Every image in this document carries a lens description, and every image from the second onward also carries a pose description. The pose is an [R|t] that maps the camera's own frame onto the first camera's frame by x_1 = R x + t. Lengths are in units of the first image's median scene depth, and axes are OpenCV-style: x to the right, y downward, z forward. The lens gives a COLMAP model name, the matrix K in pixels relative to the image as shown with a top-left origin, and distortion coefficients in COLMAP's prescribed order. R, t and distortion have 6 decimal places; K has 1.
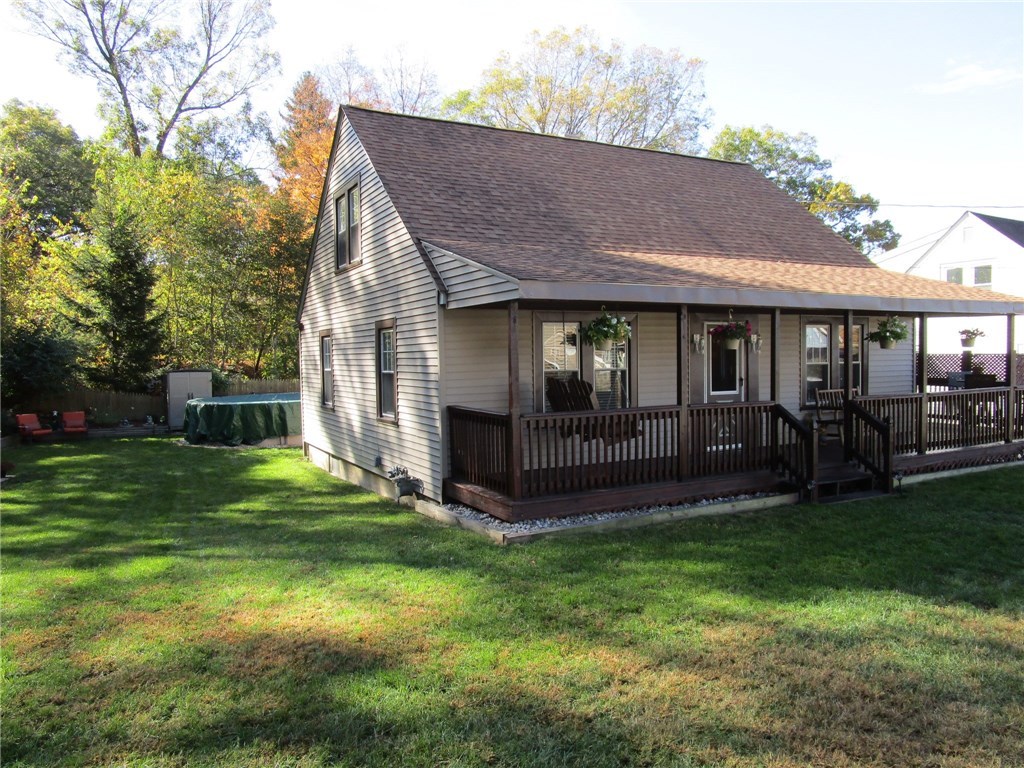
lens RADIAL K [[730.9, 0, 512.0], [0, 730.9, 384.0], [0, 0, 1]] dist [-0.026534, 0.007204]
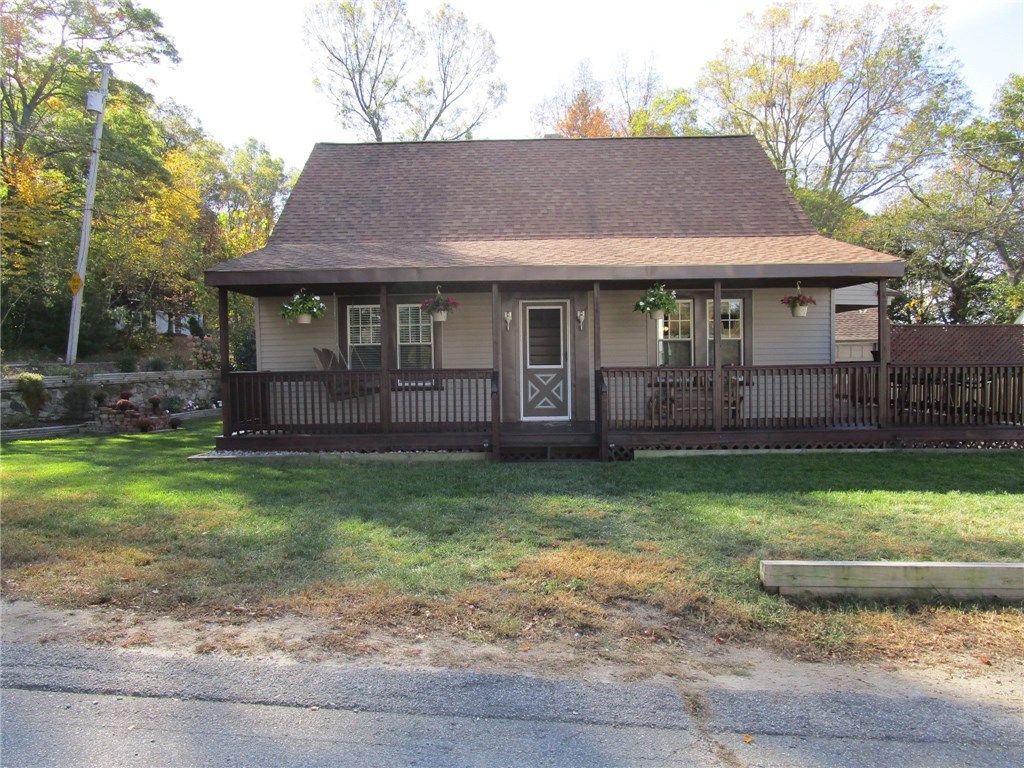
lens RADIAL K [[730.9, 0, 512.0], [0, 730.9, 384.0], [0, 0, 1]] dist [-0.026534, 0.007204]
pose [[0.851803, 0.041436, -0.522221, 0.371872], [-0.040969, 0.999083, 0.012447, 0.016586], [0.522258, 0.010792, 0.852719, 0.011302]]
